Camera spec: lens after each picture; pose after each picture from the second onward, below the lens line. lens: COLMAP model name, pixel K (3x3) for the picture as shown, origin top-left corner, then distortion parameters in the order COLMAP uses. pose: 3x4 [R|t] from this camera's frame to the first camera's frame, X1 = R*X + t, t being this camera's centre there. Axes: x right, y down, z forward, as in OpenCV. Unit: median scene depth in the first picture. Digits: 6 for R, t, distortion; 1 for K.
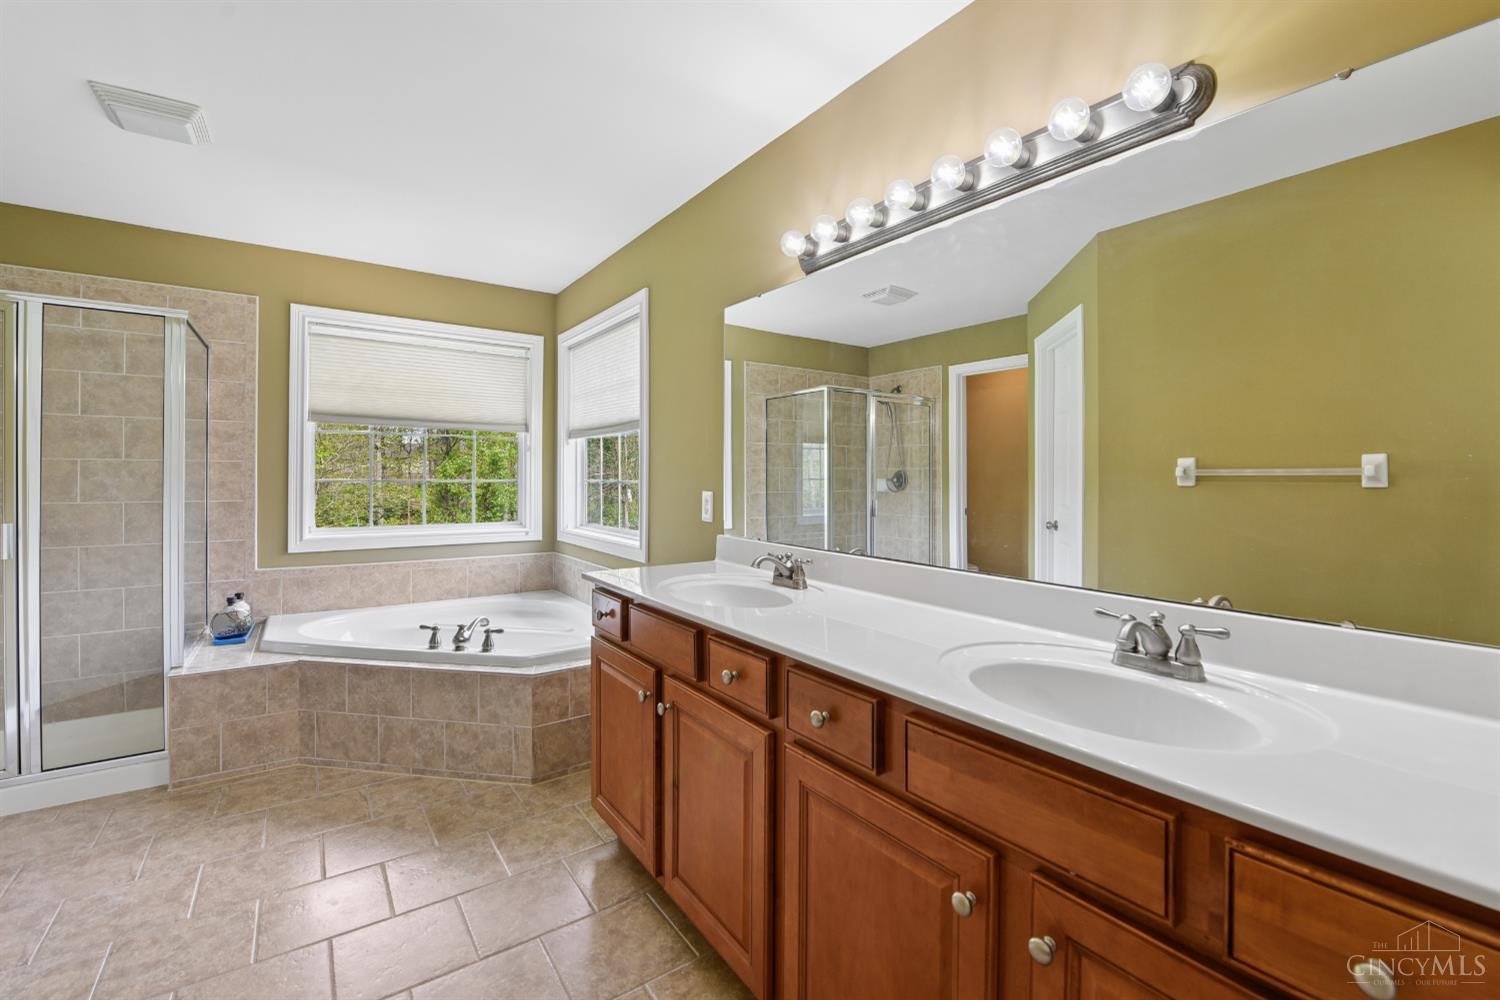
lens RADIAL K [[609.0, 0, 754.7], [0, 609.0, 477.4], [0, 0, 1]] dist [-0.010055, -0.004714]
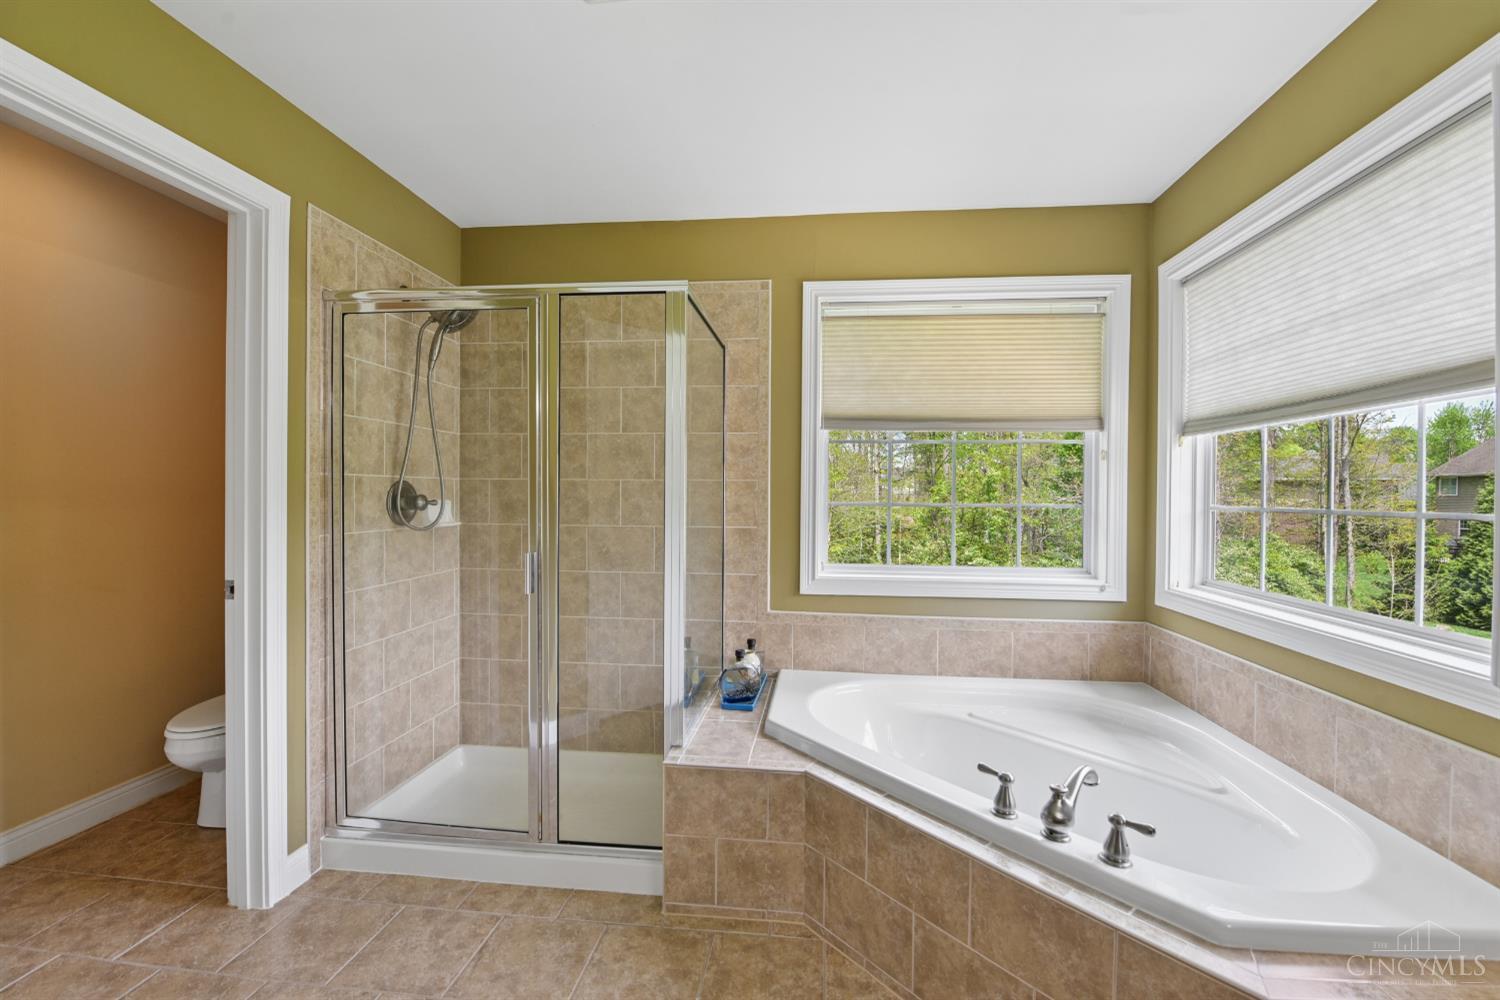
lens RADIAL K [[619.6, 0, 762.5], [0, 619.6, 500.1], [0, 0, 1]] dist [-0.008306, -0.000275]
pose [[0.740186, 0.005674, -0.672378, -0.274335], [-0.003466, 0.999983, 0.004623, -0.003576], [0.672393, -0.001092, 0.740194, 0.382521]]
